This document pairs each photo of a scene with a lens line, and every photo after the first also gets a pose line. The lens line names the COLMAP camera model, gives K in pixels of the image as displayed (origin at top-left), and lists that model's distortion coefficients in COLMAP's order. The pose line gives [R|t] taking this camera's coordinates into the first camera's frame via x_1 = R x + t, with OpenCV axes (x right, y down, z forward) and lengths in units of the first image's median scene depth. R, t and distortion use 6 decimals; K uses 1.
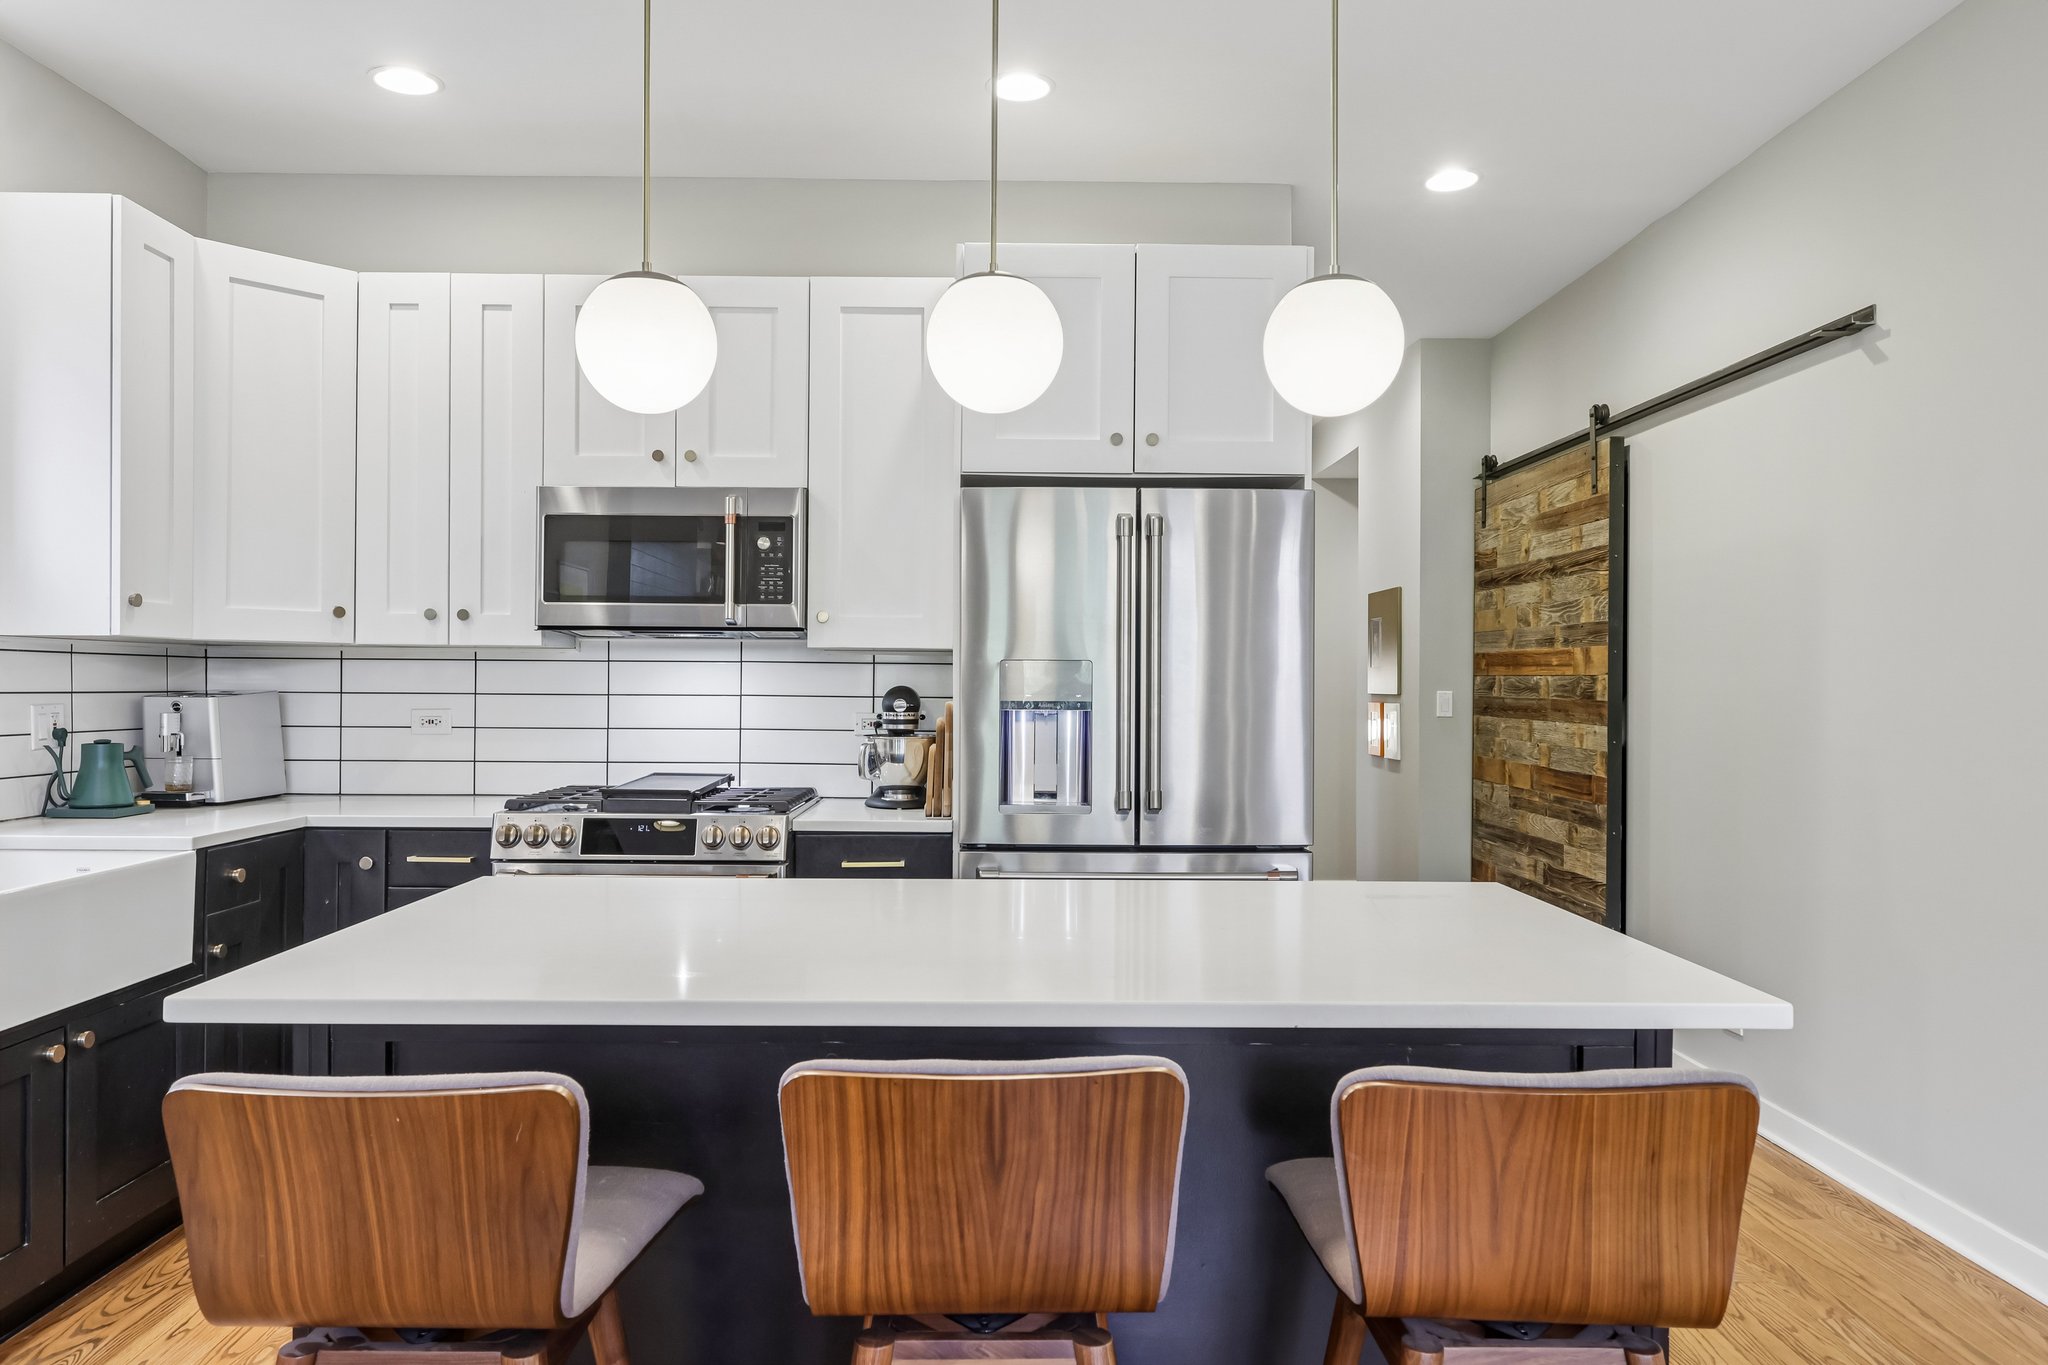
lens RADIAL K [[1387.2, 0, 1003.9], [0, 1387.2, 671.7], [0, 0, 1]] dist [0.009903, -0.005085]
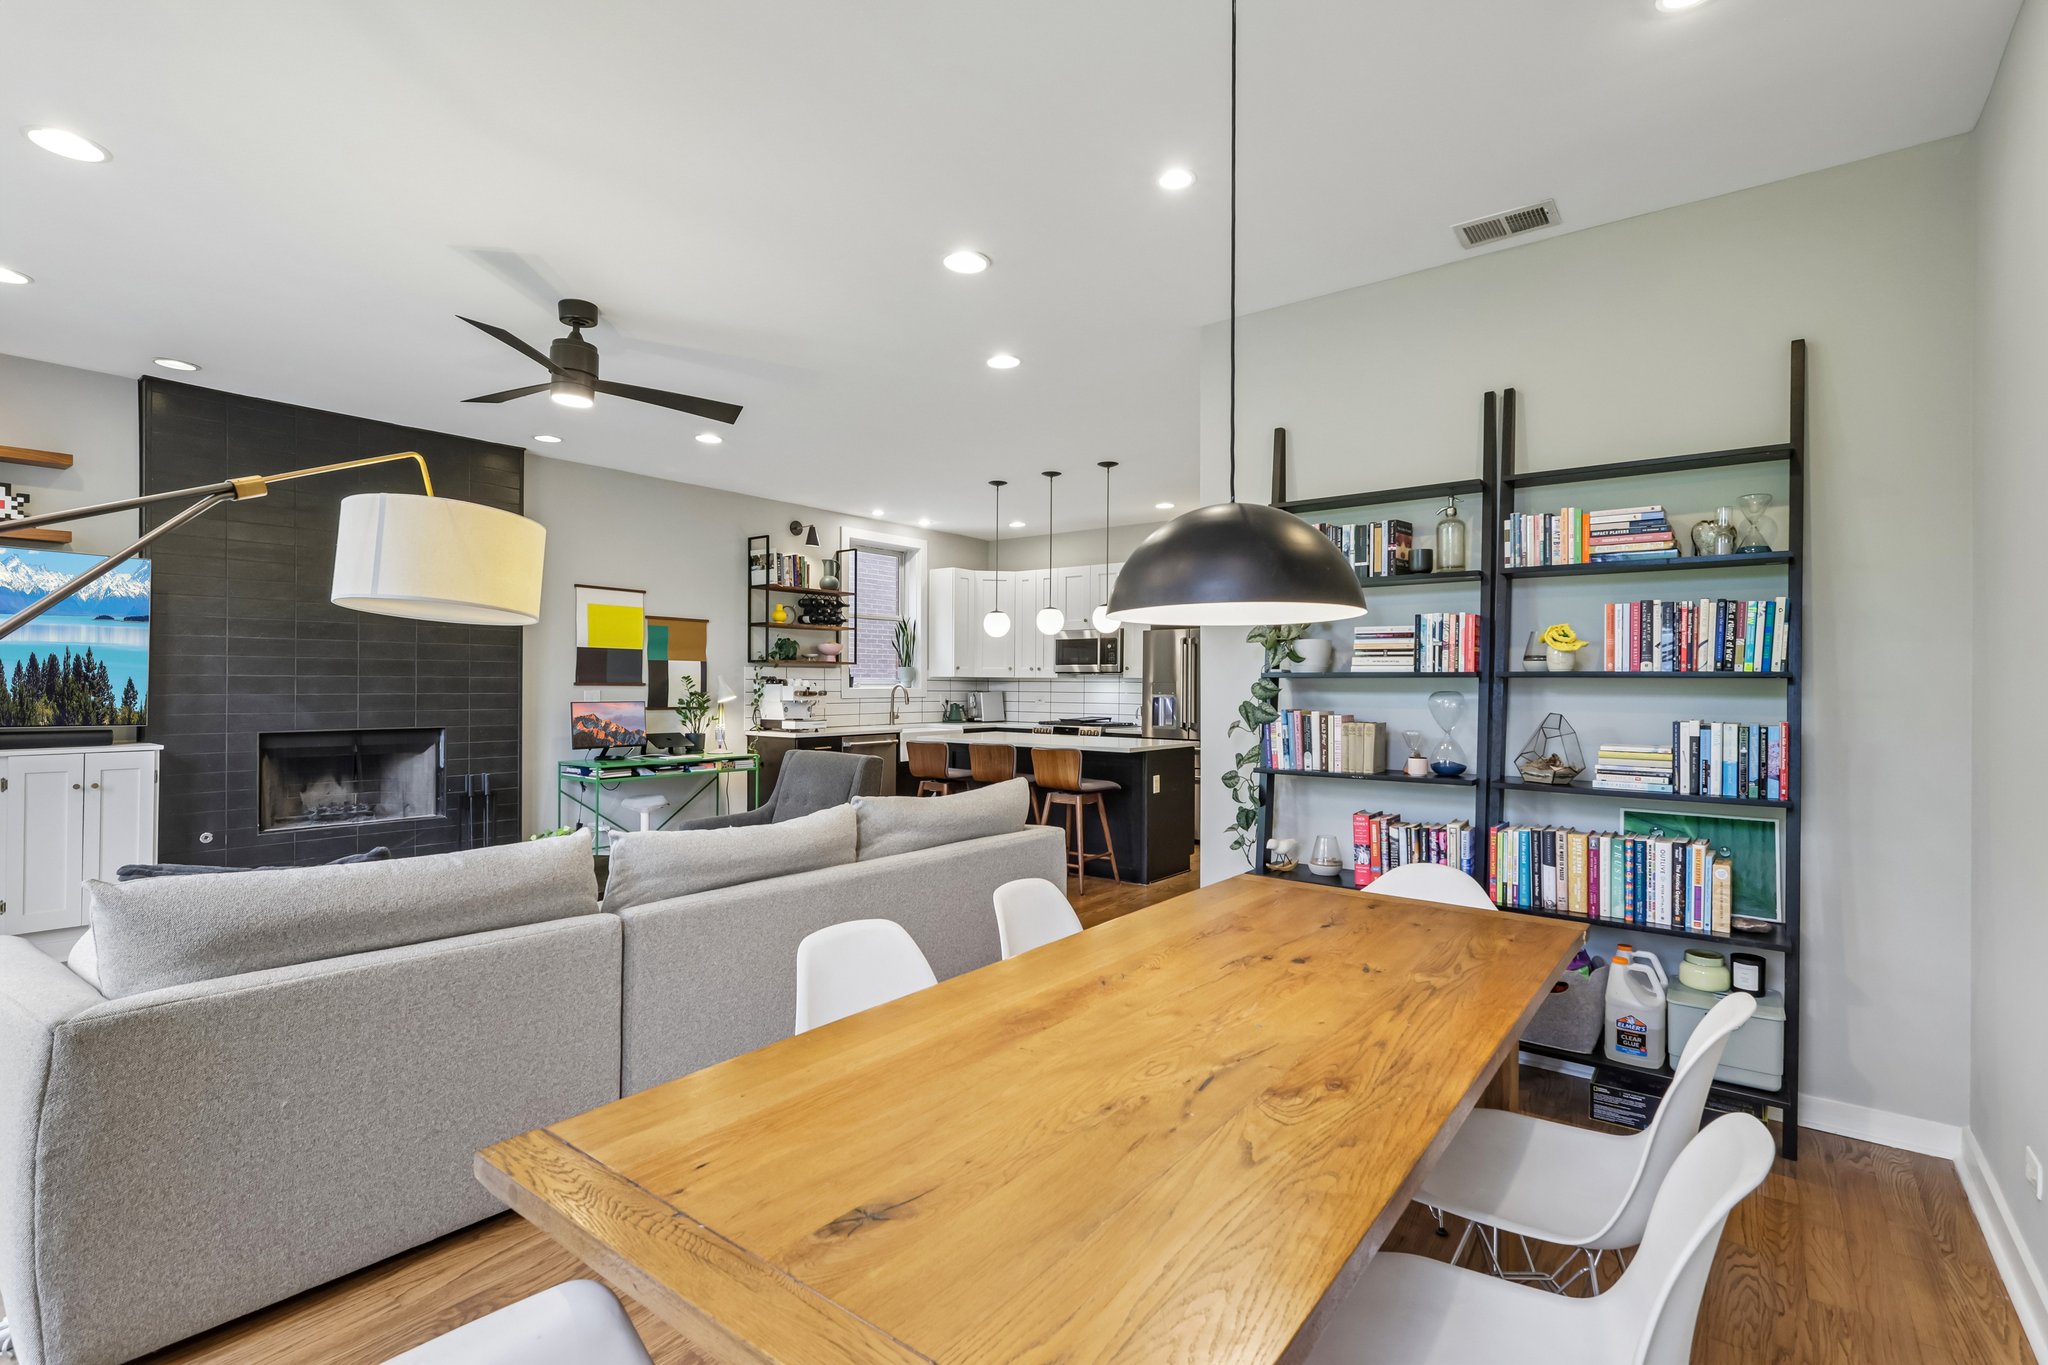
lens RADIAL K [[958.1, 0, 1018.0], [0, 958.1, 687.4], [0, 0, 1]] dist [0.006328, 0.002919]
pose [[0.789078, -0.000215, -0.614293, 1.058680], [0.003278, 0.999987, 0.003861, -0.004490], [0.614284, -0.005061, 0.789069, -0.933721]]
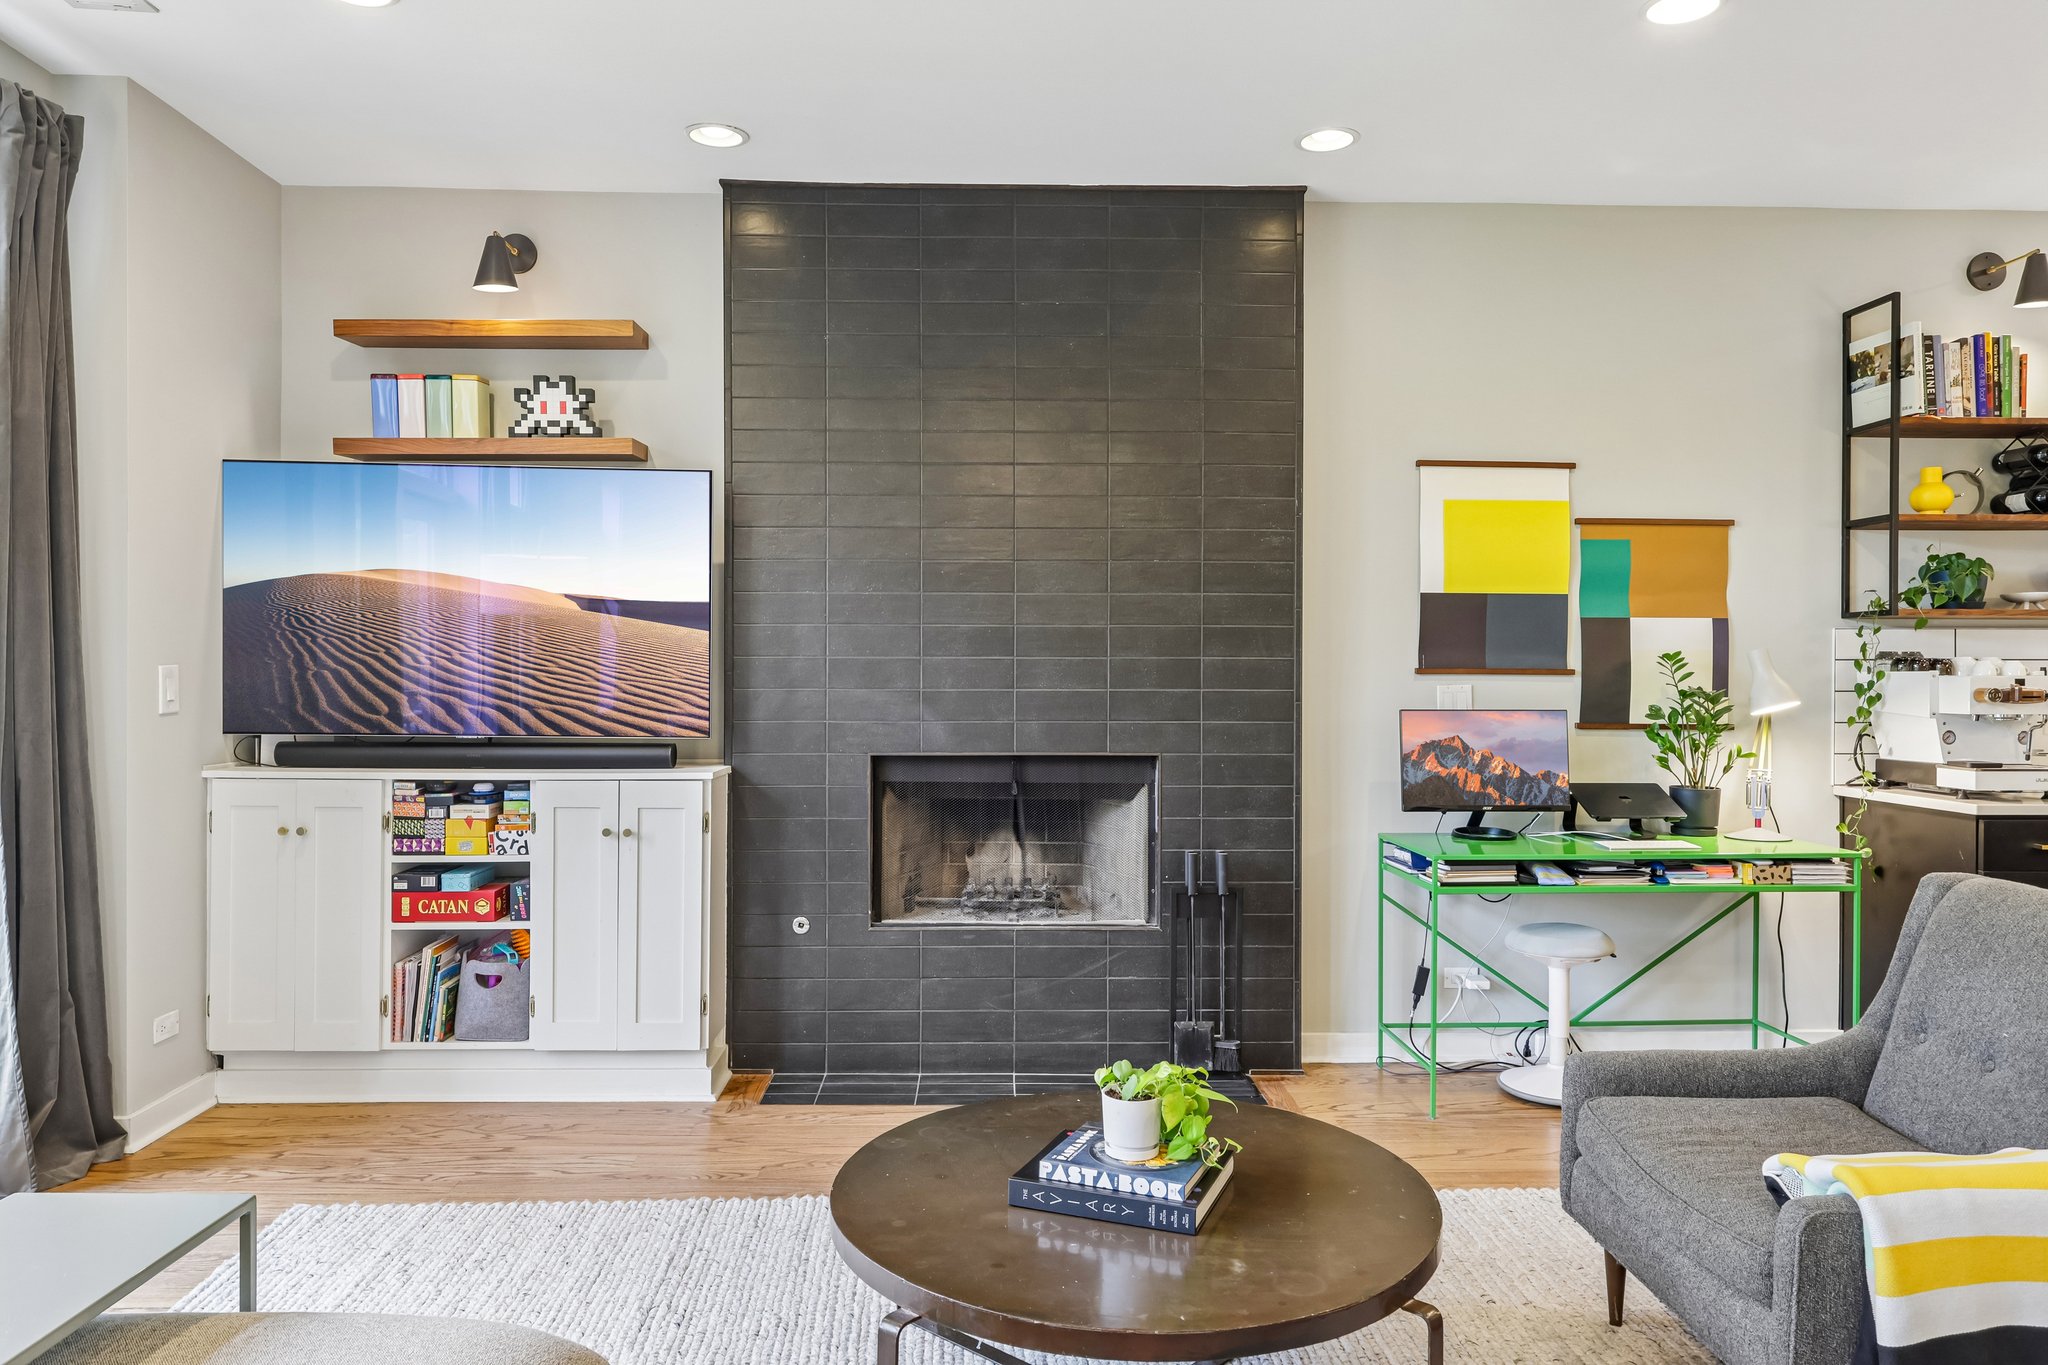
lens RADIAL K [[1301.6, 0, 1033.2], [0, 1301.6, 690.3], [0, 0, 1]] dist [-0.010247, 0.004118]
pose [[0.033504, 0.005779, -0.999422, 0.462627], [0.003624, 0.999976, 0.005904, 0.001791], [0.999432, -0.003820, 0.033482, -0.422375]]
